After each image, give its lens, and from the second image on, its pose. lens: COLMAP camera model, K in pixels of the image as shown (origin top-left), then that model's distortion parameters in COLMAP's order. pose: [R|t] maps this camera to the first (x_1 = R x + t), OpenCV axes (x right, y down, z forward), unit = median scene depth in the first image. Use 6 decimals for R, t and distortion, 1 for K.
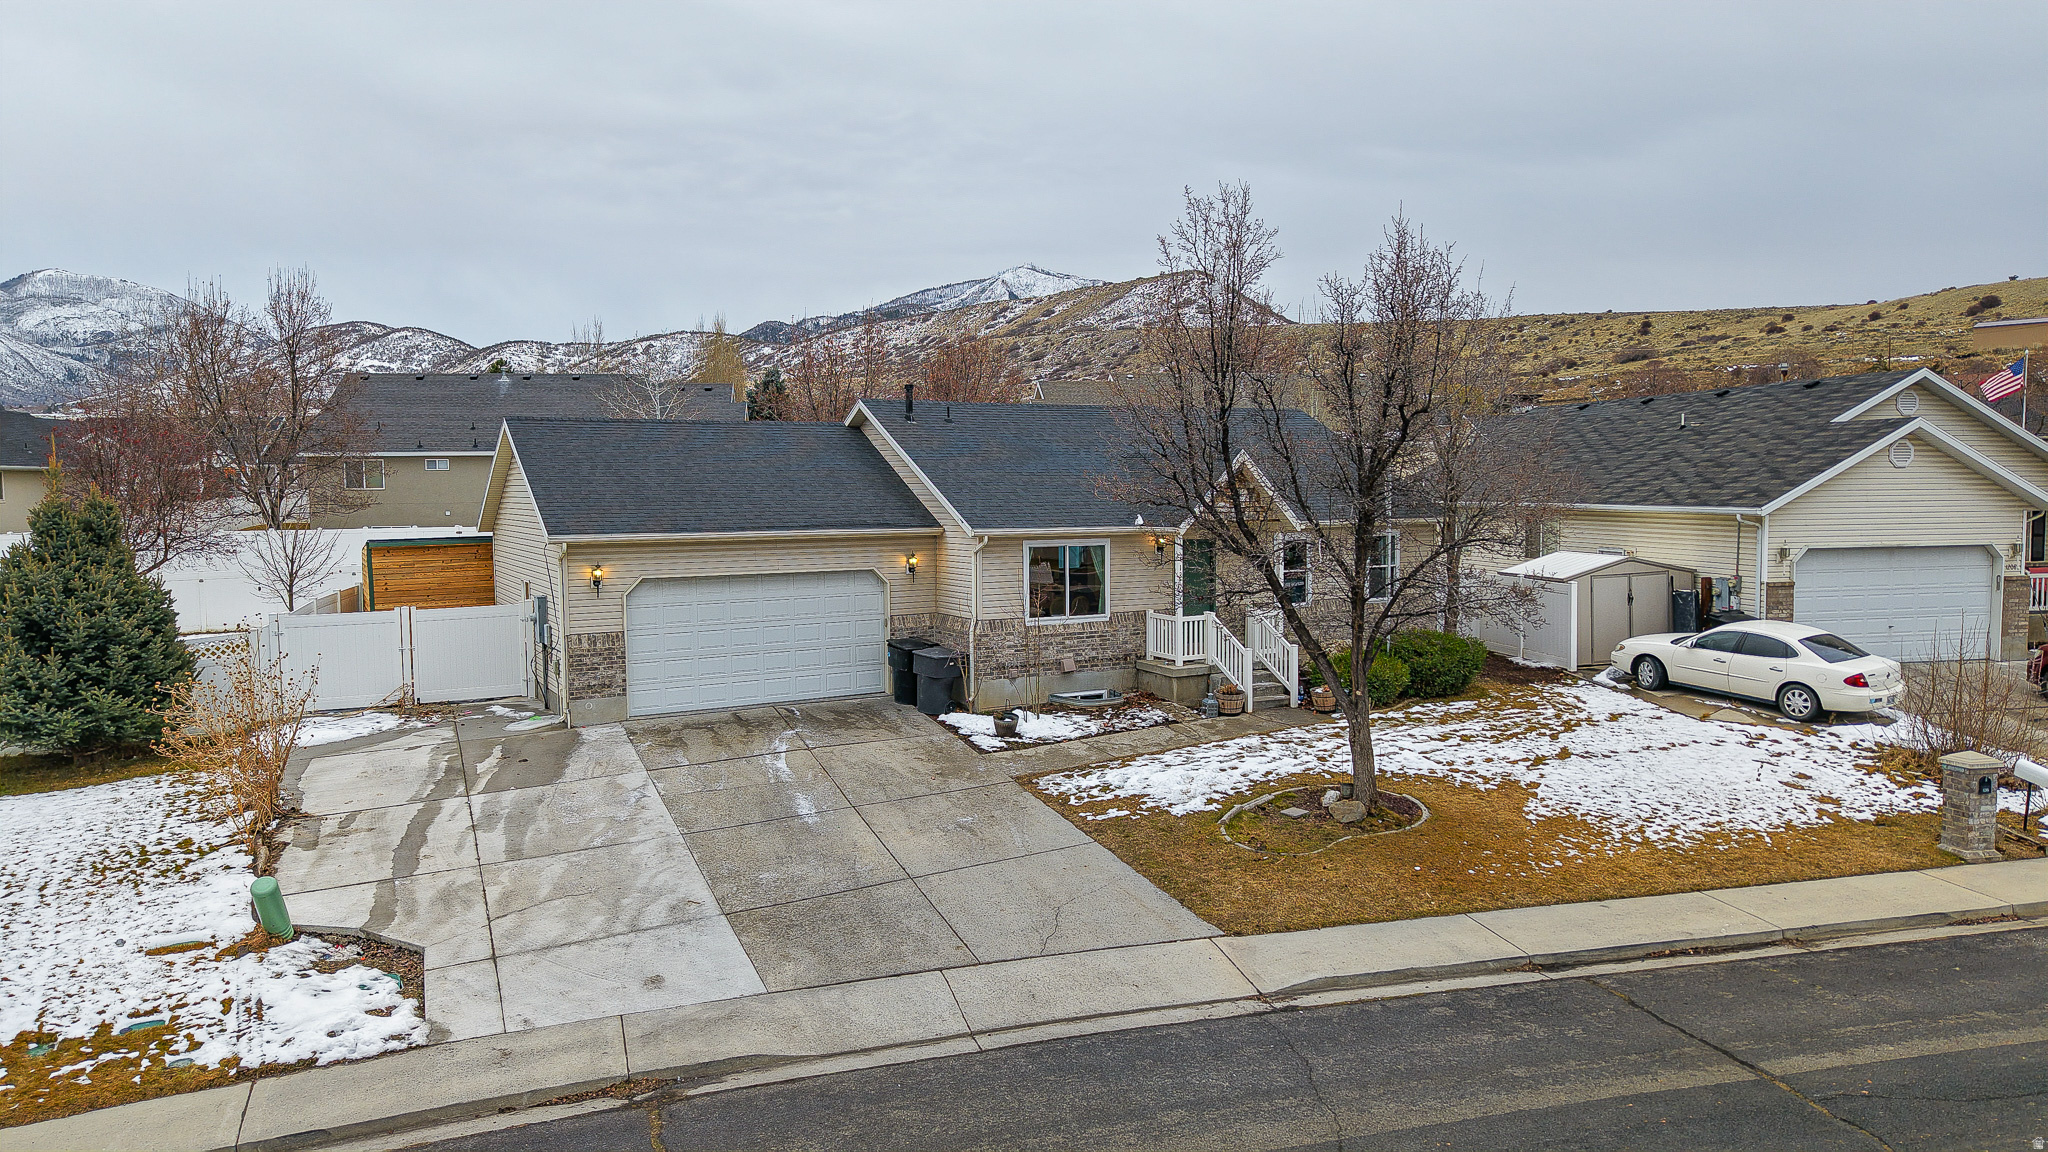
lens RADIAL K [[1379.5, 0, 1019.3], [0, 1379.5, 568.6], [0, 0, 1]] dist [0.025808, -0.028620]
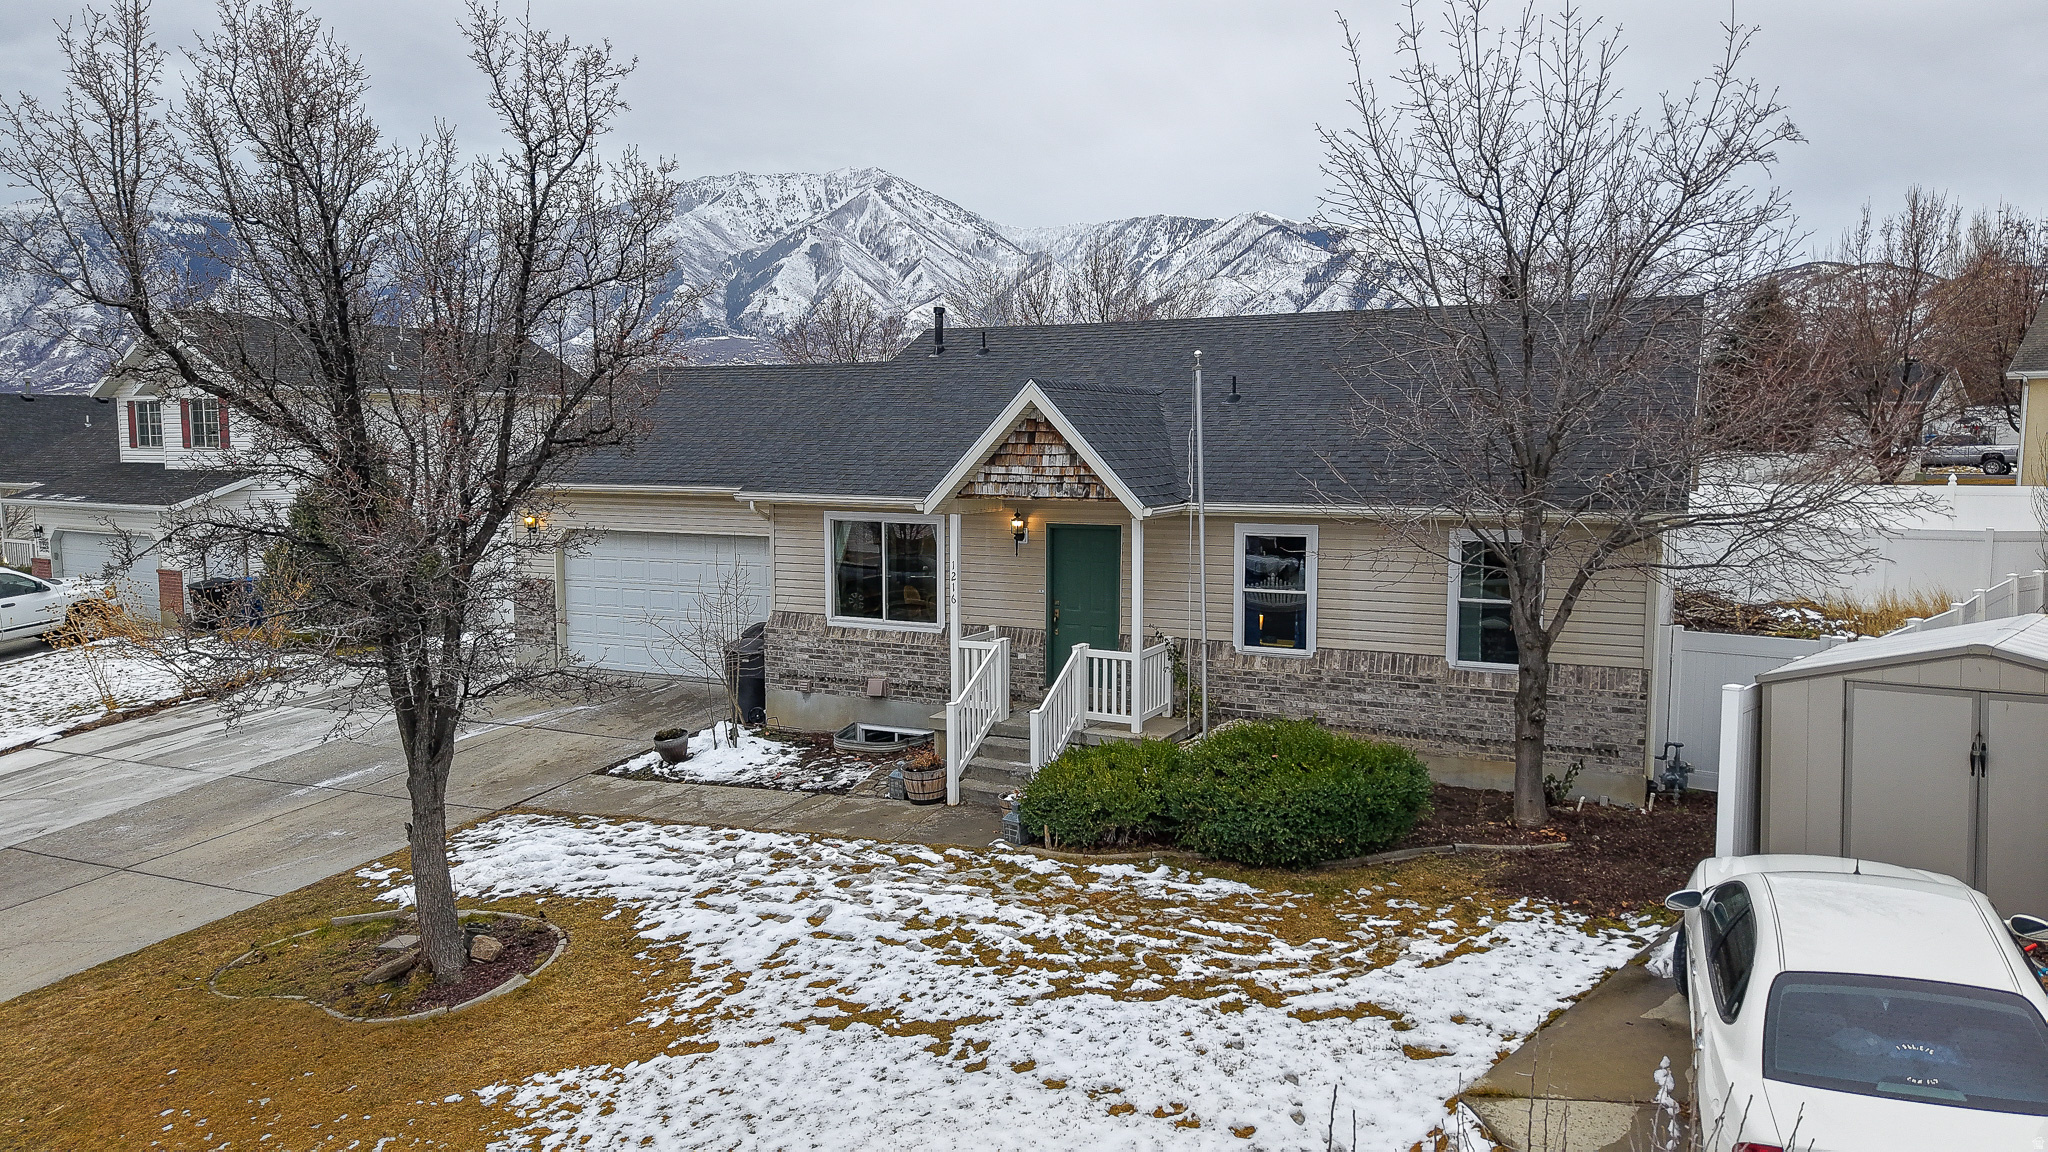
lens RADIAL K [[1373.6, 0, 1024.0], [0, 1373.6, 576.0], [0, 0, 1]] dist [0.089330, -0.191461]
pose [[0.568243, 0.088723, -0.818063, 0.703748], [-0.054462, 0.996045, 0.070196, -0.045381], [0.821056, 0.004665, 0.570828, 0.691299]]
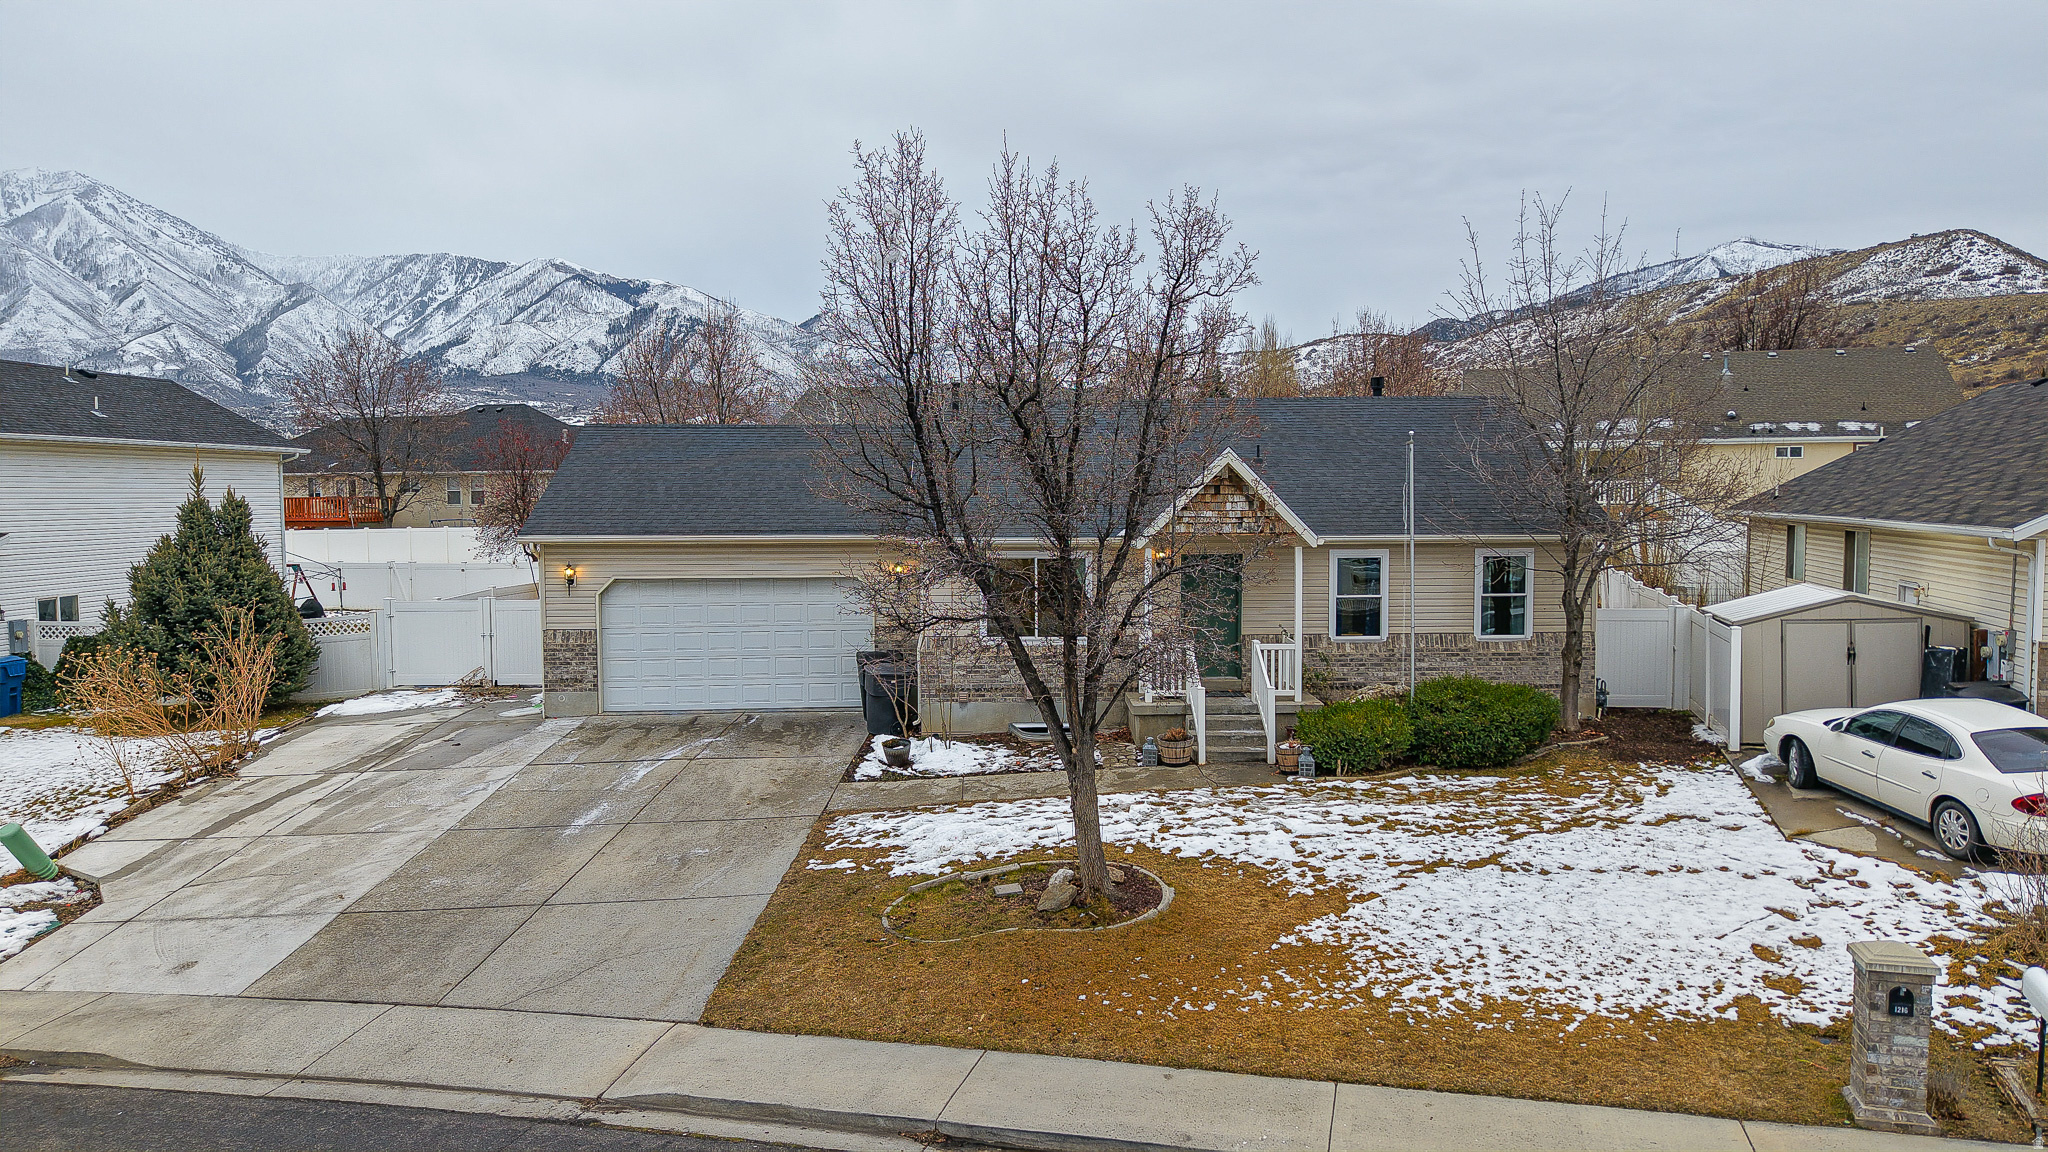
lens RADIAL K [[1379.5, 0, 1019.3], [0, 1379.5, 568.6], [0, 0, 1]] dist [0.025808, -0.028620]
pose [[0.888860, 0.030283, -0.457178, 0.457658], [-0.030822, 0.999505, 0.006281, -0.015887], [0.457142, 0.008508, 0.889353, 0.216132]]
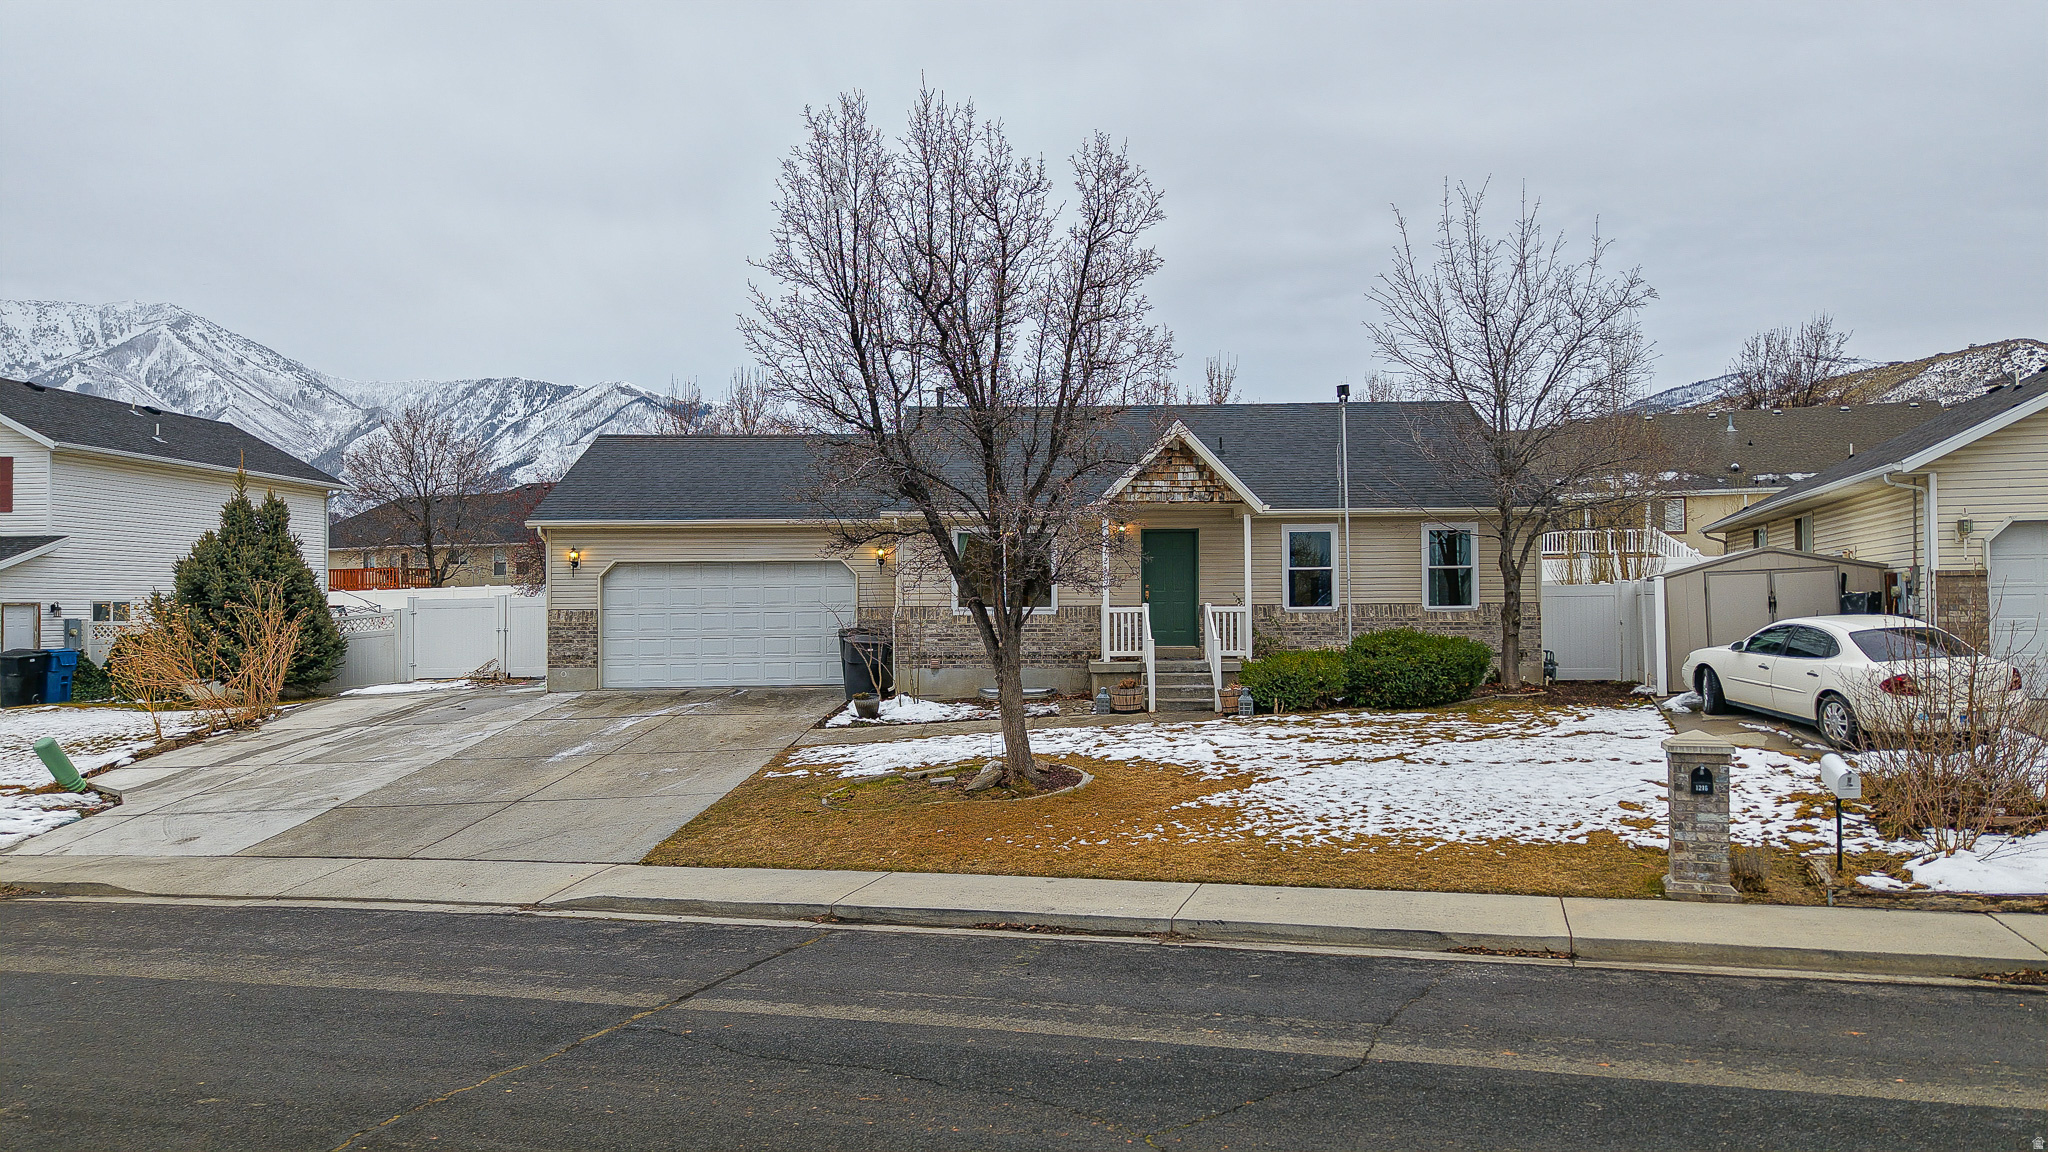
lens RADIAL K [[1379.5, 0, 1019.3], [0, 1379.5, 568.6], [0, 0, 1]] dist [0.025808, -0.028620]
pose [[0.870262, -0.010716, -0.492473, 0.539834], [-0.031341, 0.996533, -0.077068, 0.085667], [0.491592, 0.082504, 0.866909, 0.198339]]
